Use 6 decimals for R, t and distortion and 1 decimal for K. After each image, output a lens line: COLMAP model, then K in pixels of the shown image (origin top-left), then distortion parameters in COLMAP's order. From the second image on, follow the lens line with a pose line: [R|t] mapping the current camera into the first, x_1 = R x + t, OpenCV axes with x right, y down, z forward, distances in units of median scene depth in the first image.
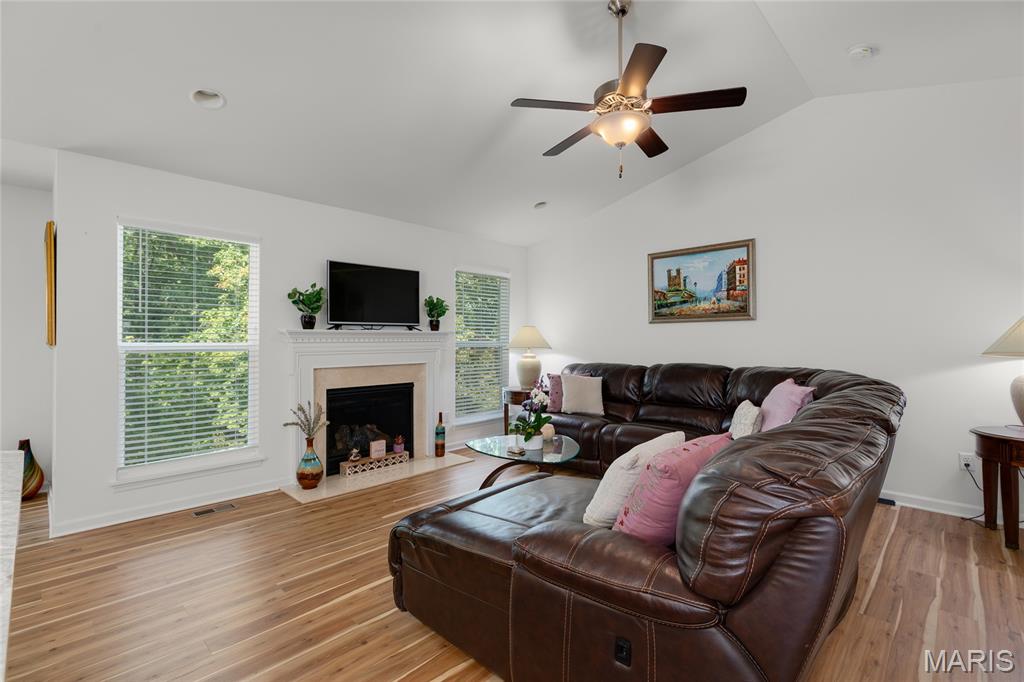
lens RADIAL K [[463.1, 0, 501.5], [0, 463.1, 336.1], [0, 0, 1]] dist [0.003519, -0.000105]
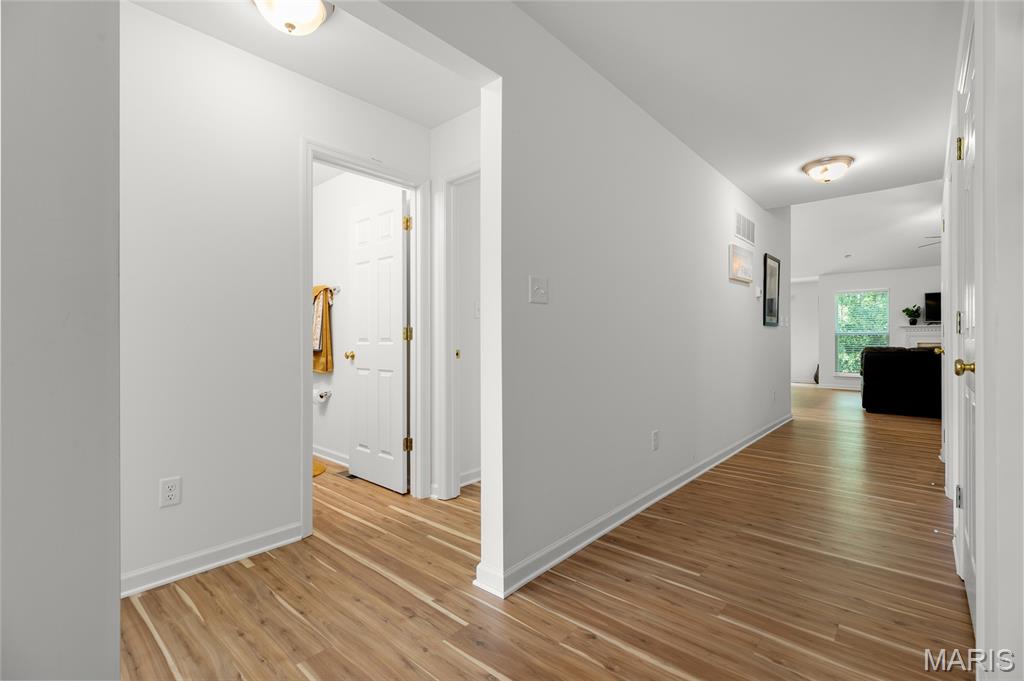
lens RADIAL K [[463.1, 0, 511.7], [0, 463.1, 339.7], [0, 0, 1]] dist [0.003519, -0.000105]
pose [[0.057116, 0.004874, -0.998356, 1.569731], [0.005037, 0.999974, 0.005170, 0.030346], [0.998355, -0.005324, 0.057090, -0.984082]]
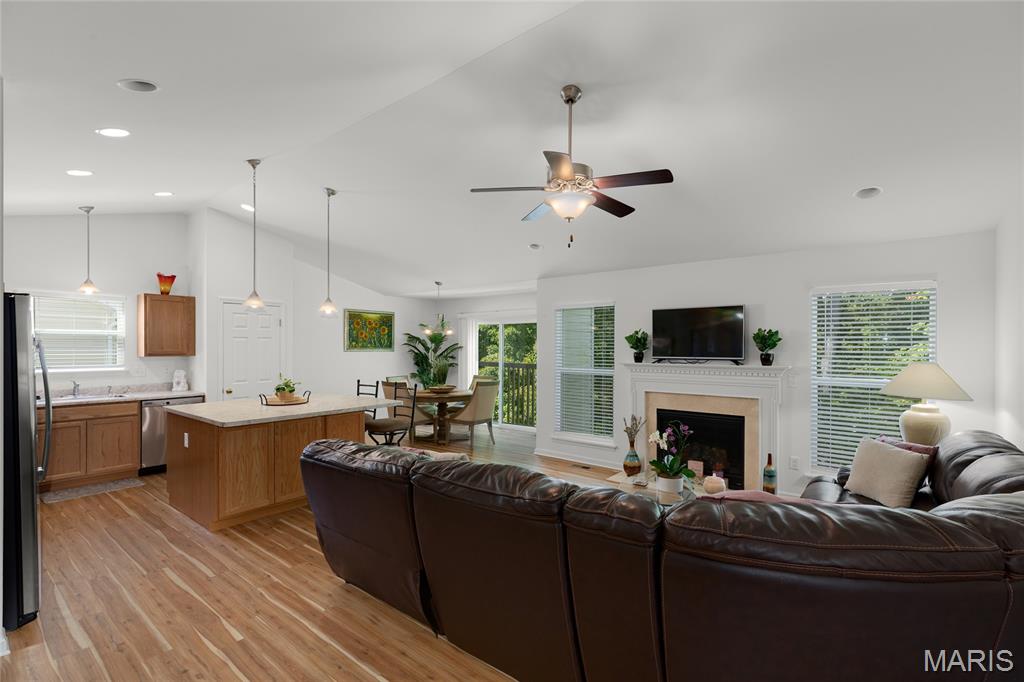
lens RADIAL K [[463.1, 0, 507.5], [0, 463.1, 345.8], [0, 0, 1]] dist [0.003519, -0.000105]
pose [[0.102615, 0.003998, -0.994713, 0.818409], [0.005186, 0.999976, 0.004554, -0.065032], [0.994708, -0.005625, 0.102592, 0.427559]]
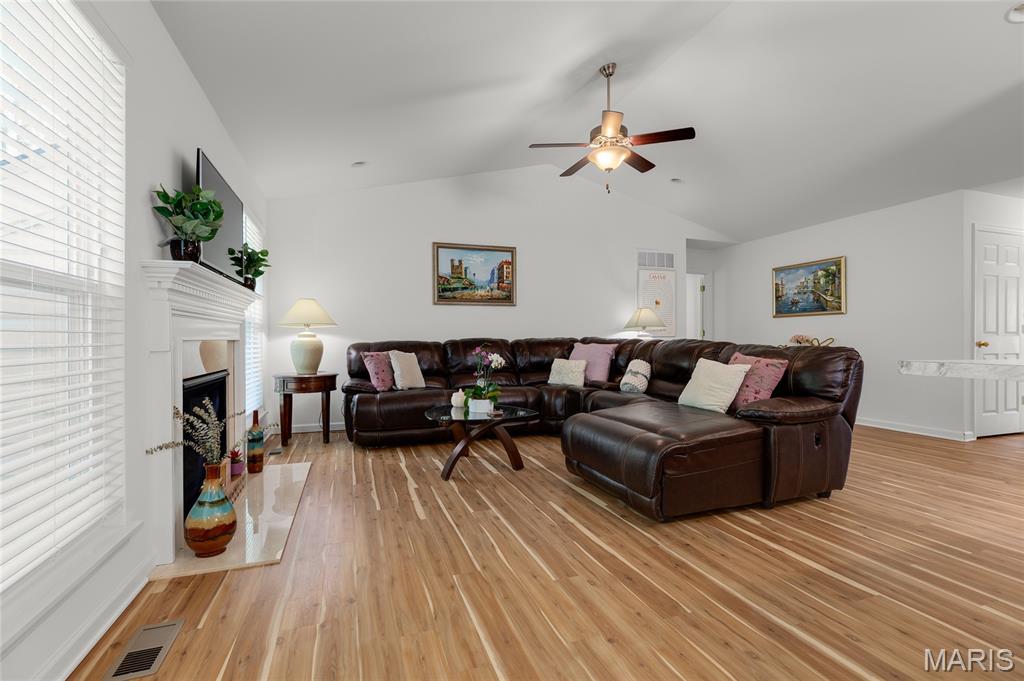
lens RADIAL K [[463.1, 0, 510.4], [0, 463.1, 339.7], [0, 0, 1]] dist [0.003519, -0.000105]
pose [[0.438942, 0.000902, 0.898515, -0.657564], [-0.005572, 0.999983, 0.001718, 0.059277], [-0.898498, -0.005760, 0.438939, 0.376947]]
